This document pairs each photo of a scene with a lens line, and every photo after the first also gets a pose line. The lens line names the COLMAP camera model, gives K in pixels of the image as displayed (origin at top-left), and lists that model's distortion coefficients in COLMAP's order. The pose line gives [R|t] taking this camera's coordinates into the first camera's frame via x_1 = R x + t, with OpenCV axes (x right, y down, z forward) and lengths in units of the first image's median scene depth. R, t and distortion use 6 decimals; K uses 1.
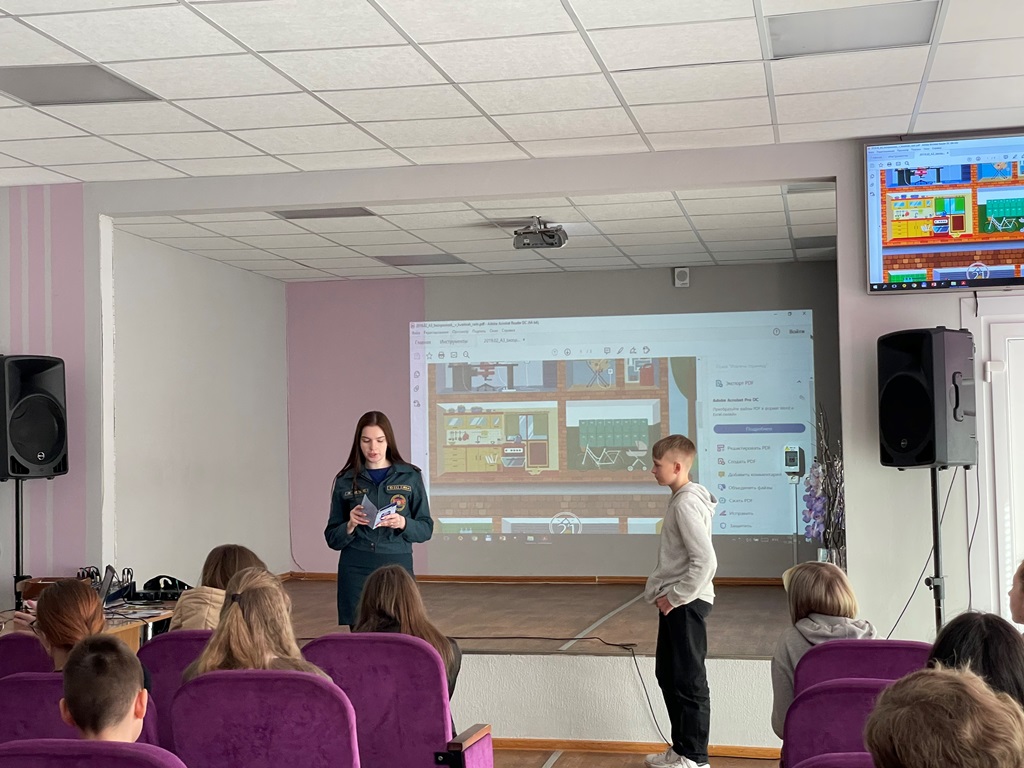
lens RADIAL K [[1519.8, 0, 512.0], [0, 1519.8, 384.0], [0, 0, 1]] dist [0.192262, 0.082405]
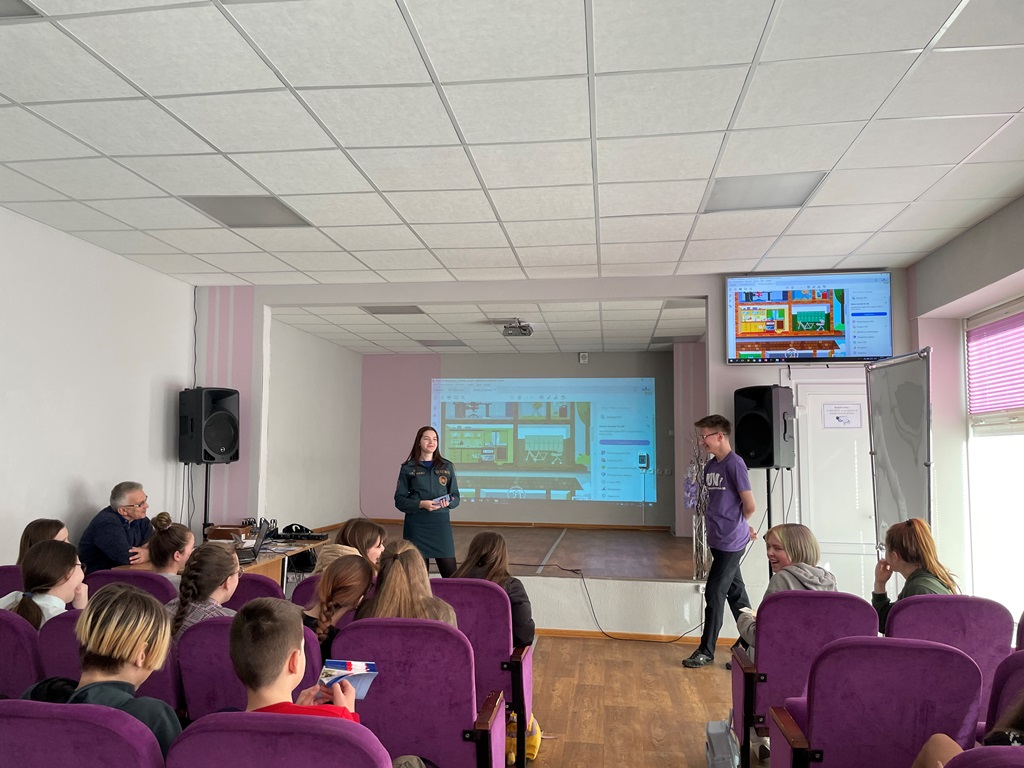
lens RADIAL K [[752.5, 0, 507.5], [0, 752.5, 394.2], [0, 0, 1]] dist [0.131572, -0.000556]
pose [[0.997071, 0.027457, 0.071384, -0.068184], [-0.025185, 0.999153, -0.032529, 0.007236], [-0.072216, 0.030636, 0.996918, 0.181898]]
